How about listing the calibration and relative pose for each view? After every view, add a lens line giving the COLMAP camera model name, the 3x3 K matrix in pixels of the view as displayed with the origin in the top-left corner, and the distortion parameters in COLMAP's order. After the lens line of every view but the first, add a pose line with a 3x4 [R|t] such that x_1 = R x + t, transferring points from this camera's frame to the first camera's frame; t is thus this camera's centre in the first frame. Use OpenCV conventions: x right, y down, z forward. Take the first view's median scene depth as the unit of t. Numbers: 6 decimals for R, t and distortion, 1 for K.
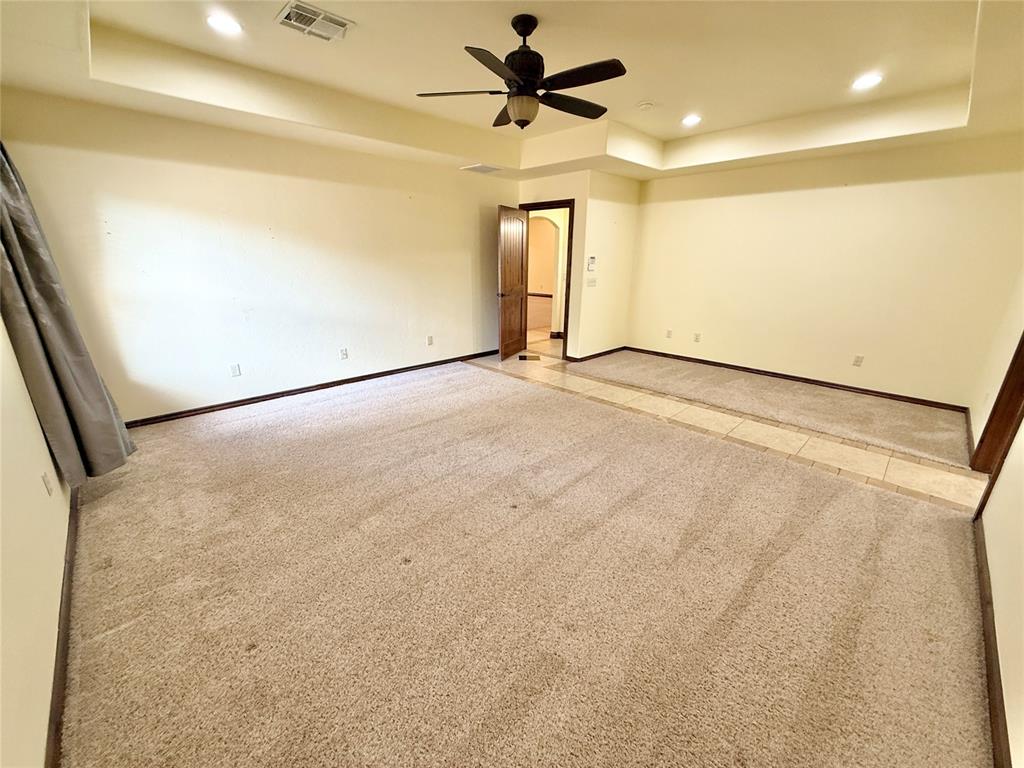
lens RADIAL K [[408.4, 0, 510.3], [0, 408.4, 384.8], [0, 0, 1]] dist [-0.000333, -0.000082]
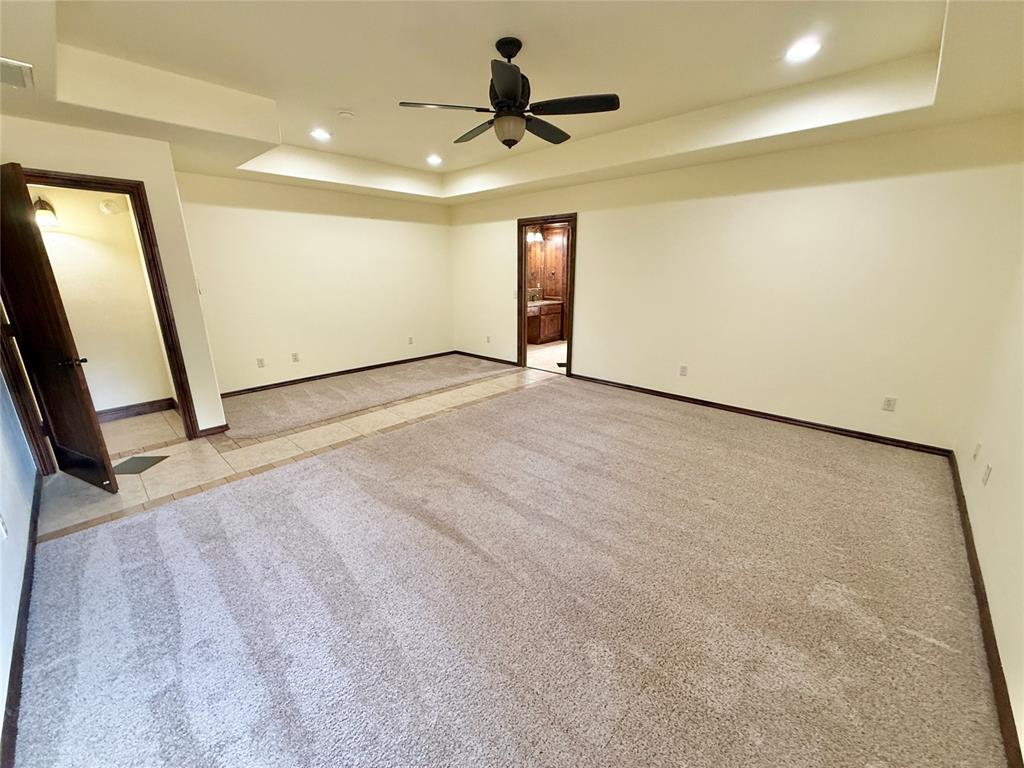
lens RADIAL K [[408.4, 0, 510.3], [0, 408.4, 384.8], [0, 0, 1]] dist [-0.000333, -0.000082]
pose [[-0.042599, -0.278434, 0.959510, -0.654972], [0.309984, 0.909304, 0.277627, -0.225546], [-0.949787, 0.309260, 0.047574, 0.688052]]
